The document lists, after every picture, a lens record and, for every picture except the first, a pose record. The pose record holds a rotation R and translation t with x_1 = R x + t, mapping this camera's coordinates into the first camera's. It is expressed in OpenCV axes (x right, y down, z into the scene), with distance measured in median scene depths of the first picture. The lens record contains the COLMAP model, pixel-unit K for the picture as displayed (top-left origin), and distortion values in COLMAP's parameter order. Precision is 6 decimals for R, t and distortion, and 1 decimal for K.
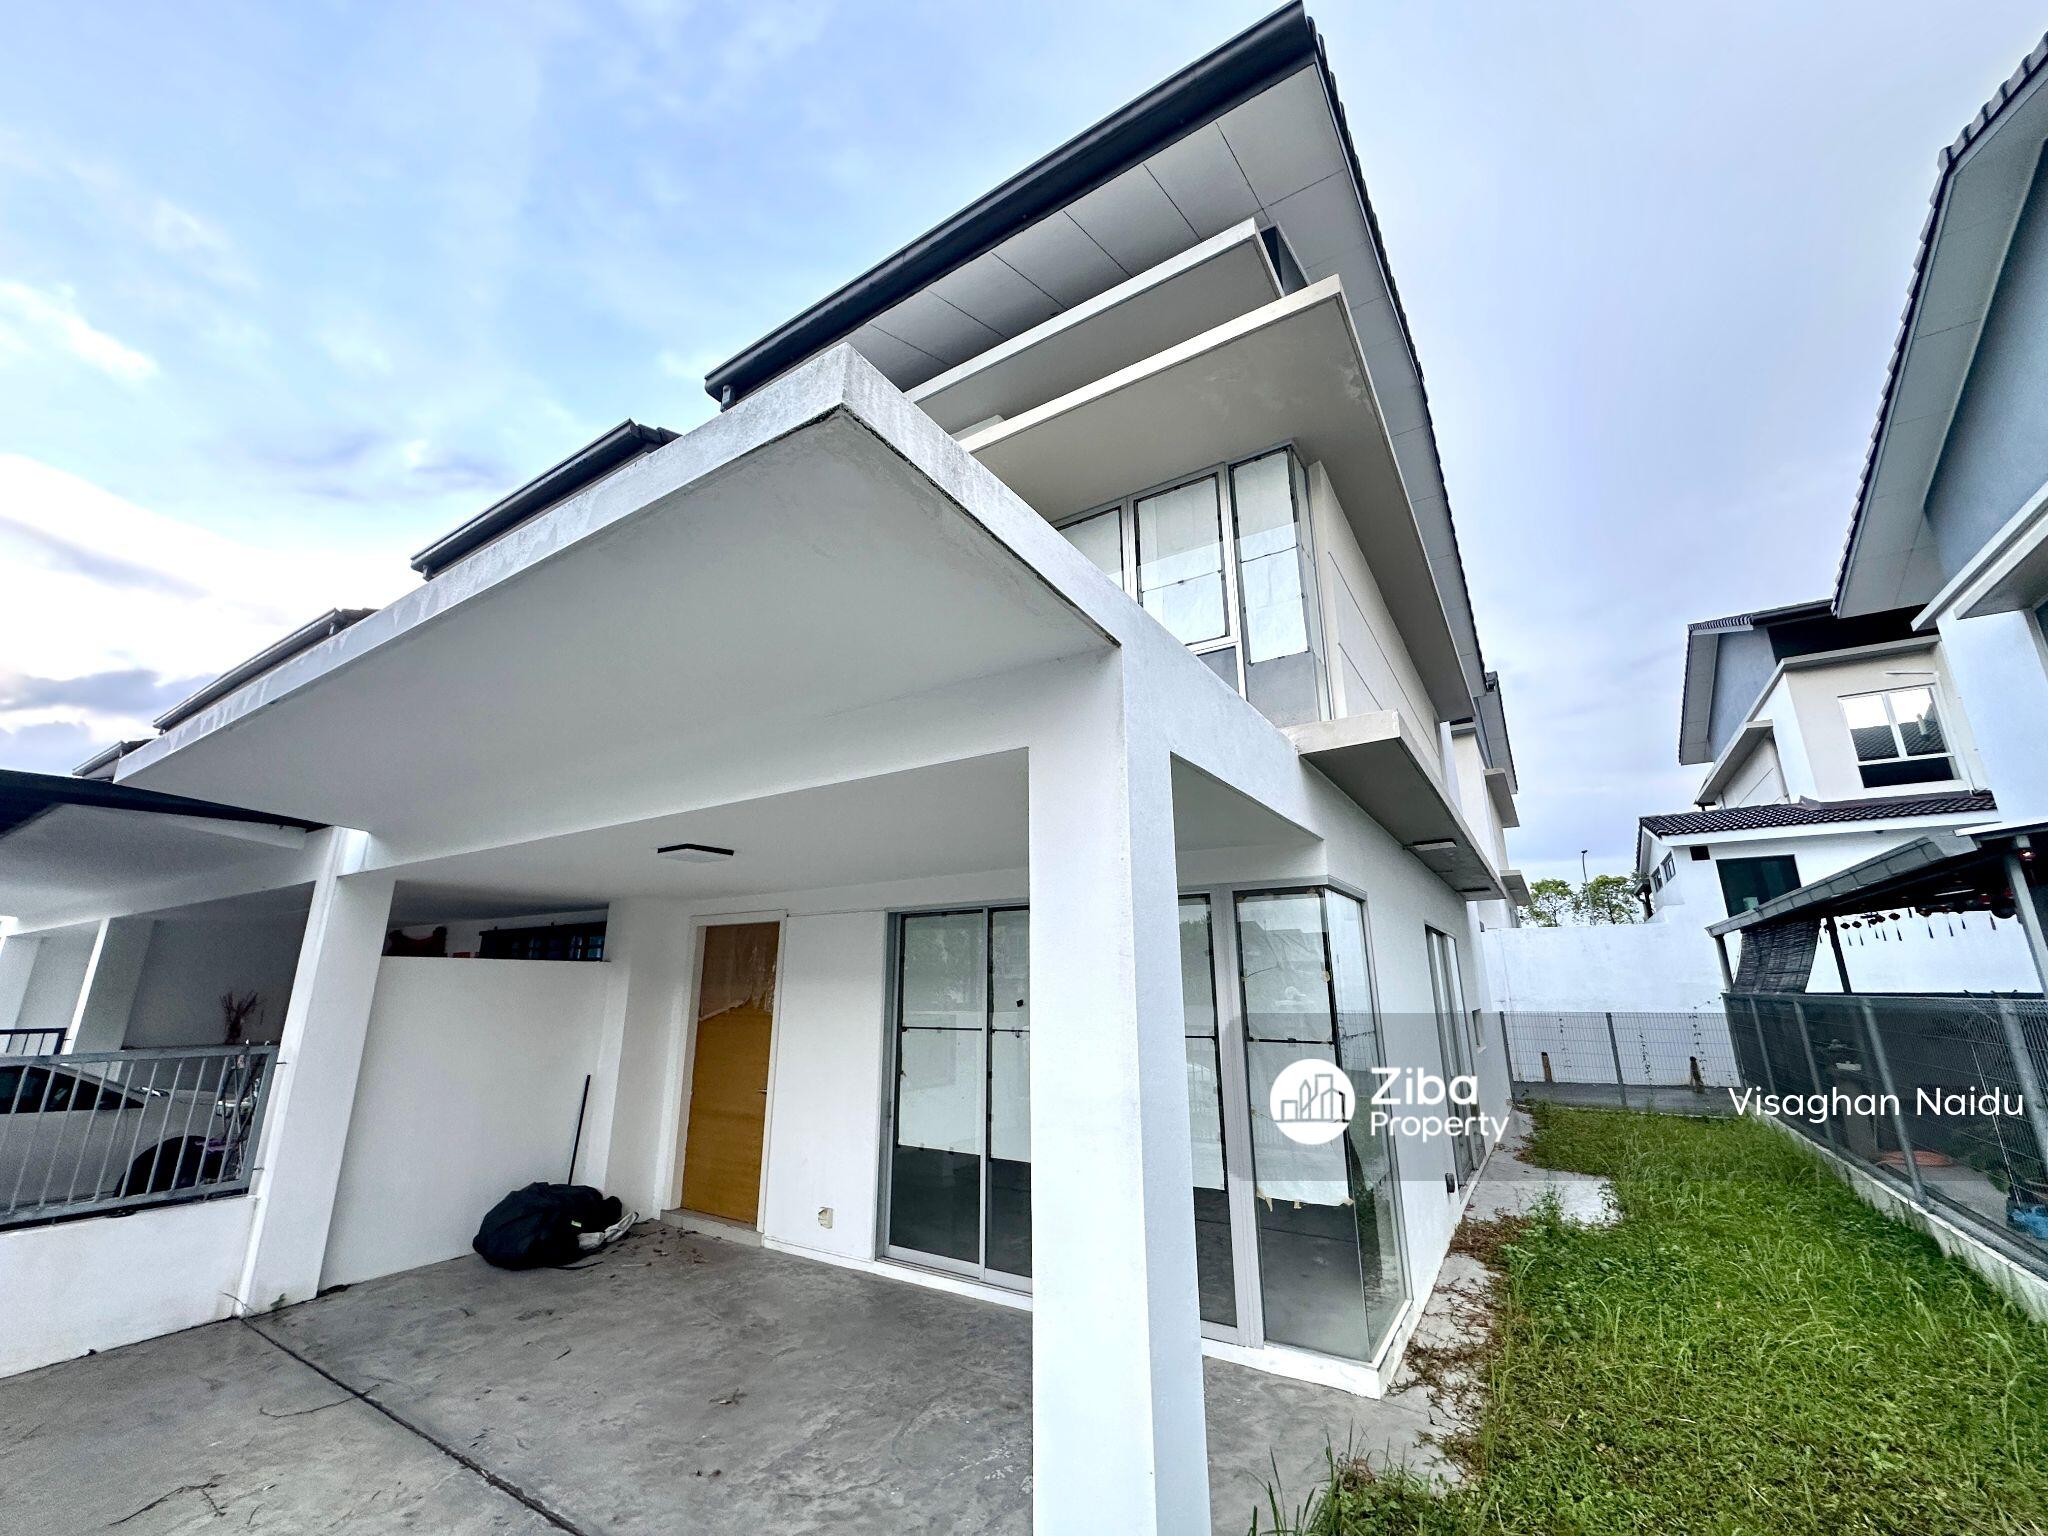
lens RADIAL K [[812.2, 0, 1024.3], [0, 812.2, 766.6], [0, 0, 1]] dist [-0.006034, 0.000924]
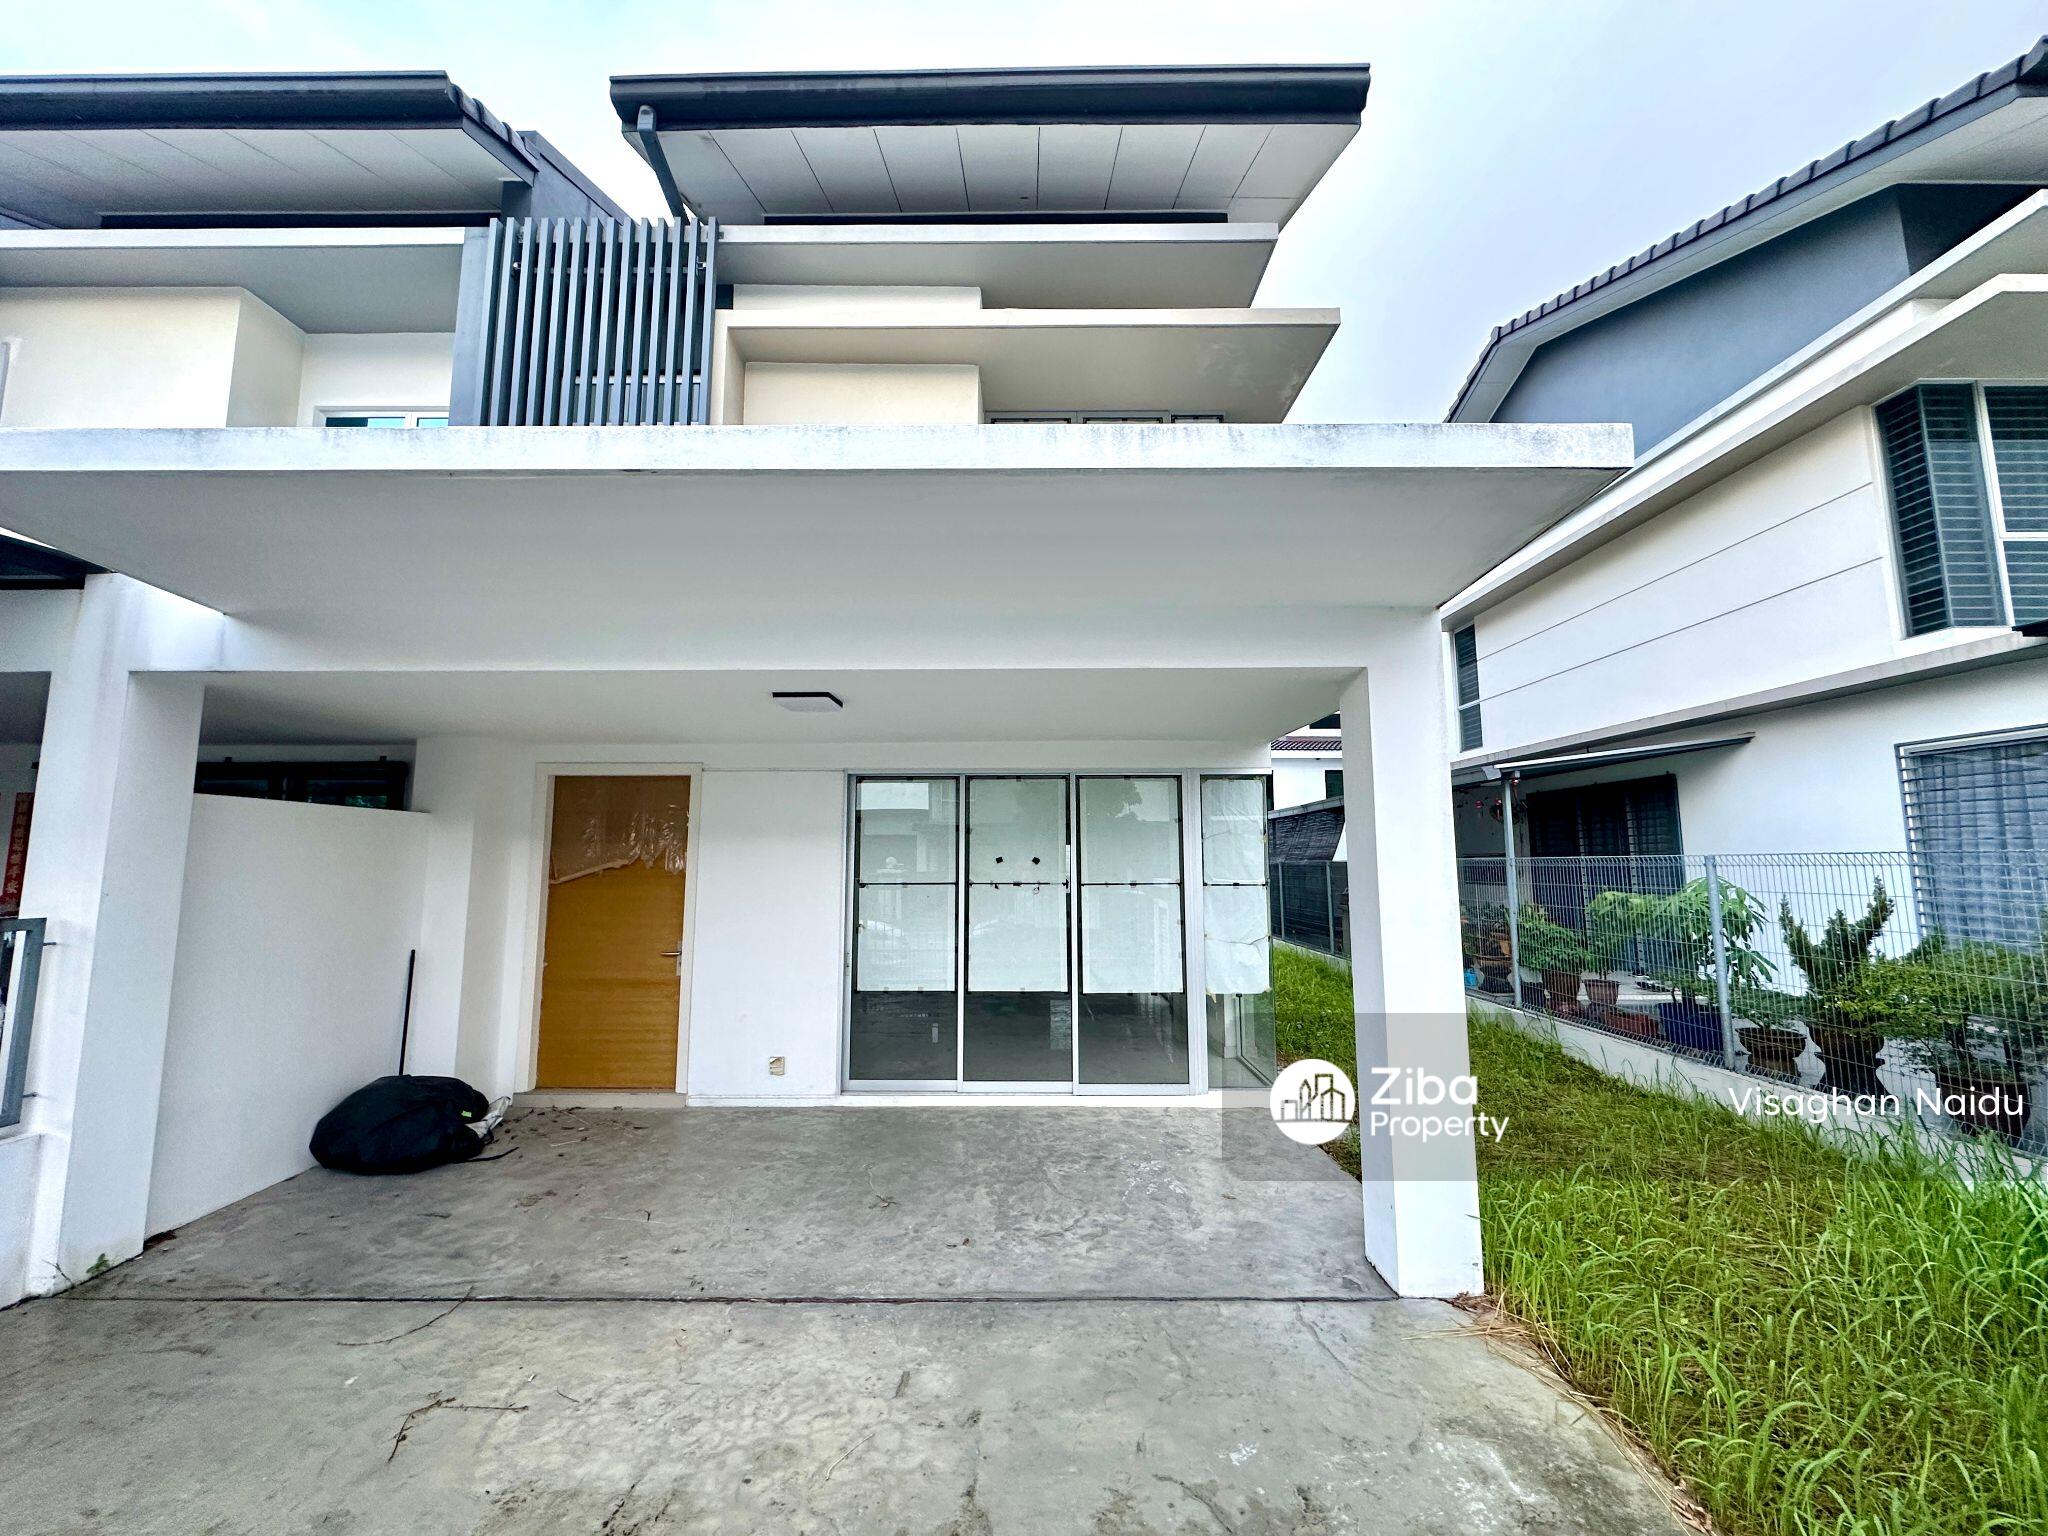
lens RADIAL K [[812.2, 0, 1024.1], [0, 812.2, 765.9], [0, 0, 1]] dist [-0.006034, 0.000924]
pose [[0.842738, 0.065744, 0.534295, -0.537592], [-0.143074, 0.984172, 0.104569, 0.035528], [-0.518964, -0.164568, 0.838805, 0.048501]]
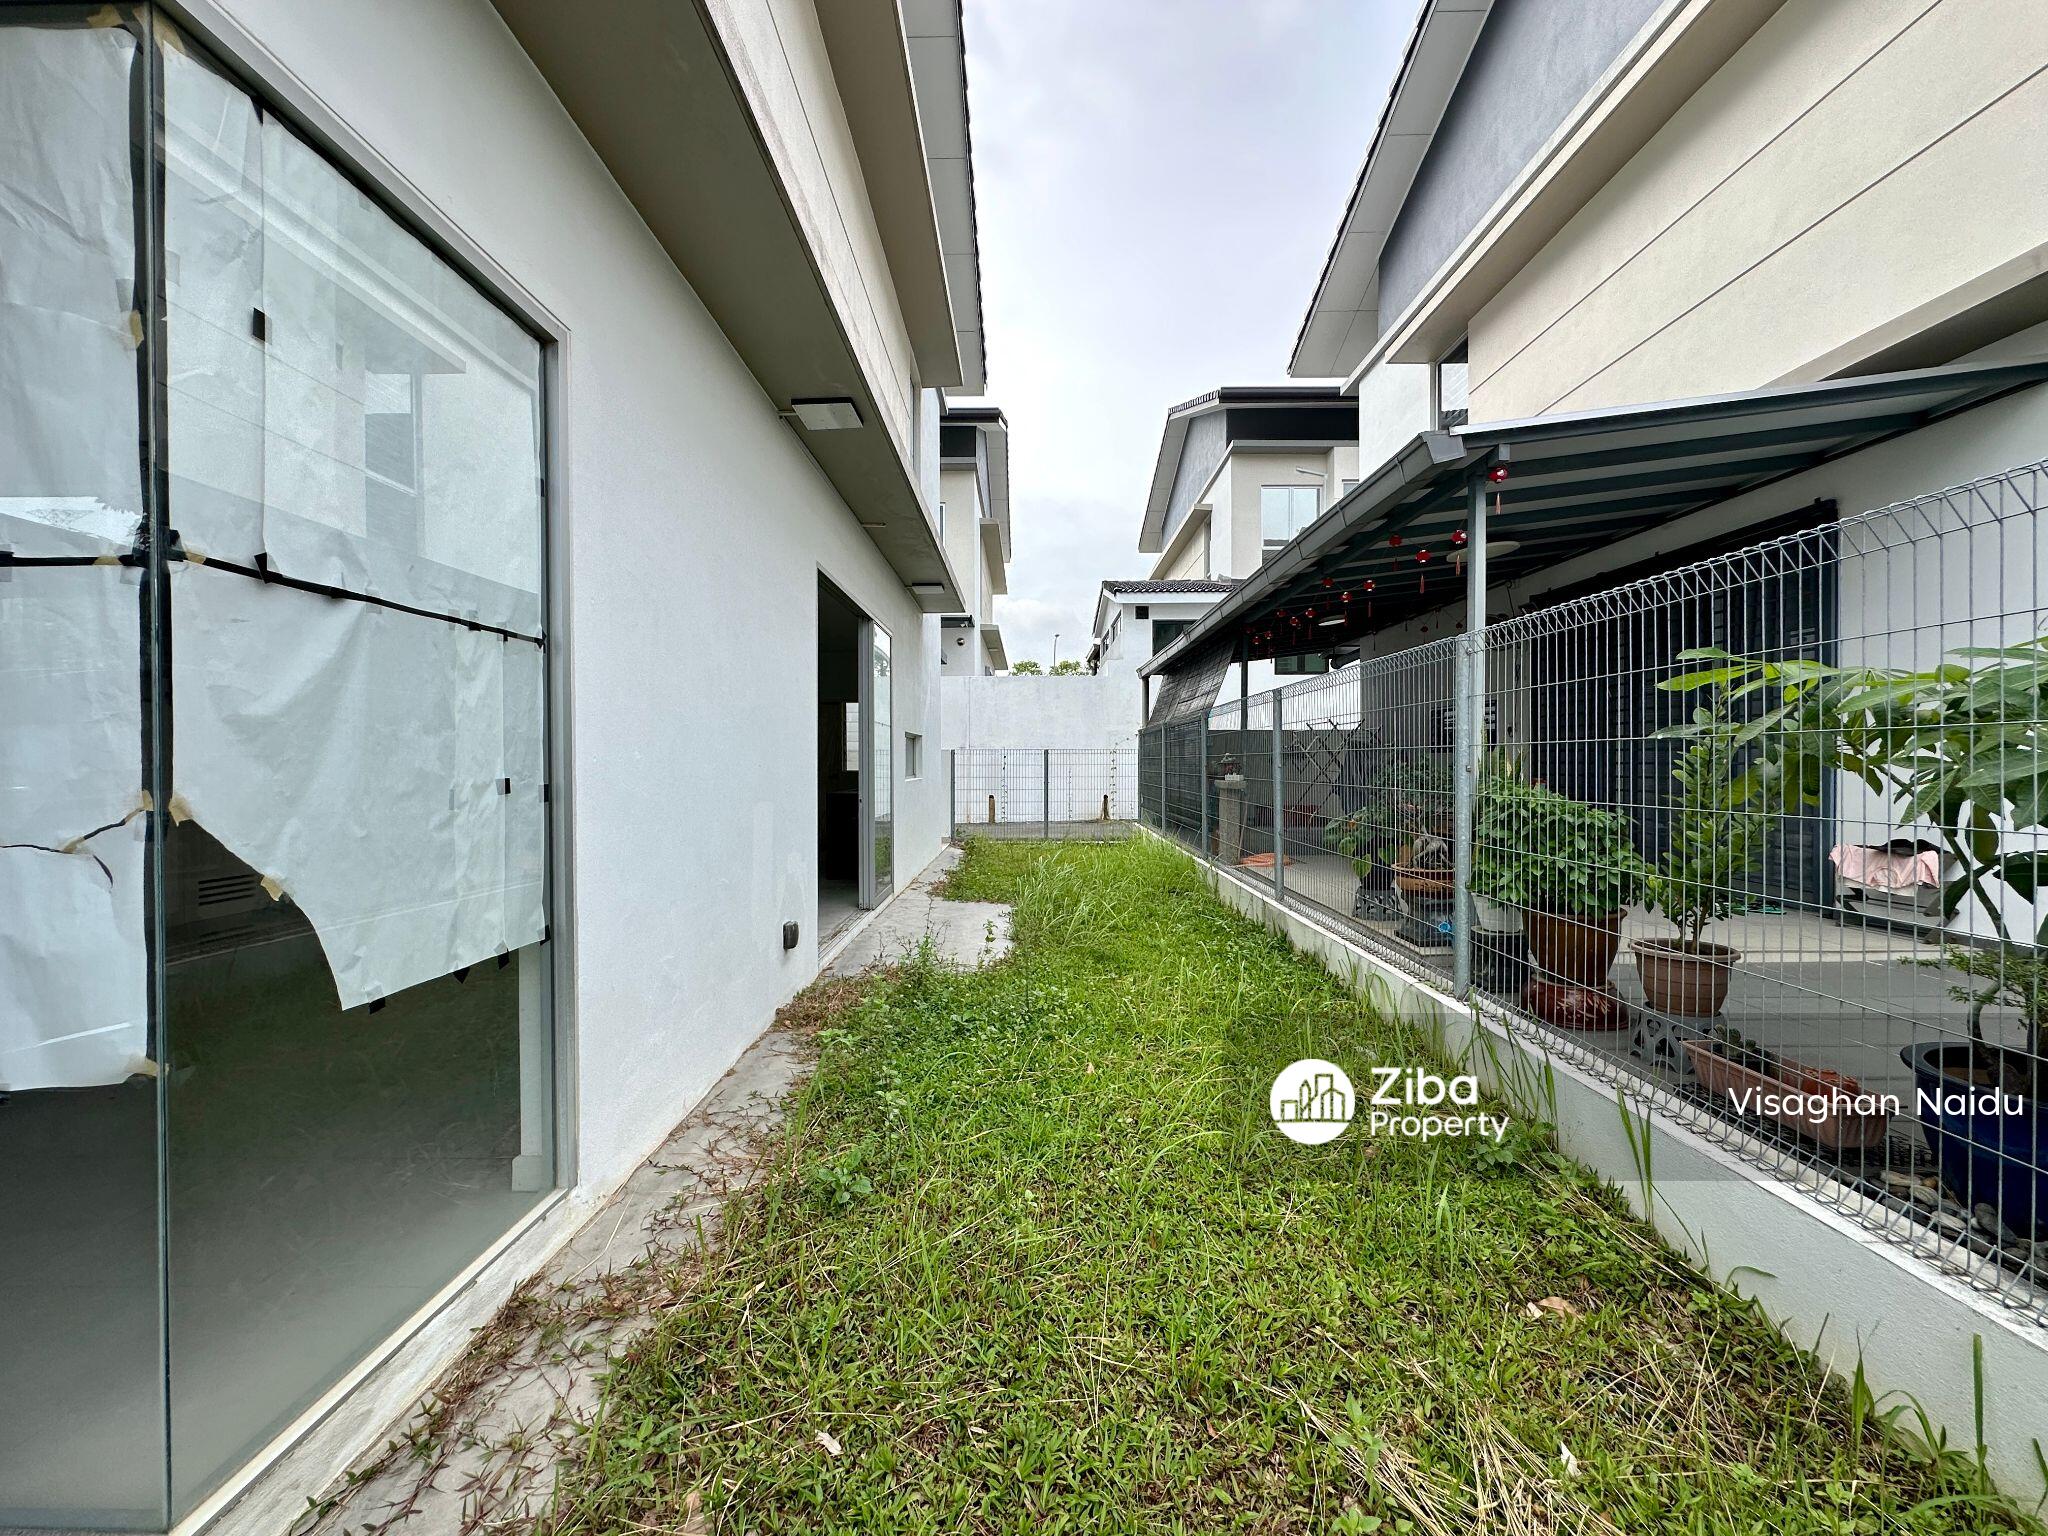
lens RADIAL K [[812.2, 0, 1021.3], [0, 812.2, 764.3], [0, 0, 1]] dist [-0.006034, 0.000924]
pose [[0.845937, -0.002246, 0.533278, 0.356761], [-0.139974, 0.963995, 0.226099, 0.219508], [-0.514585, -0.265911, 0.815165, 0.432485]]
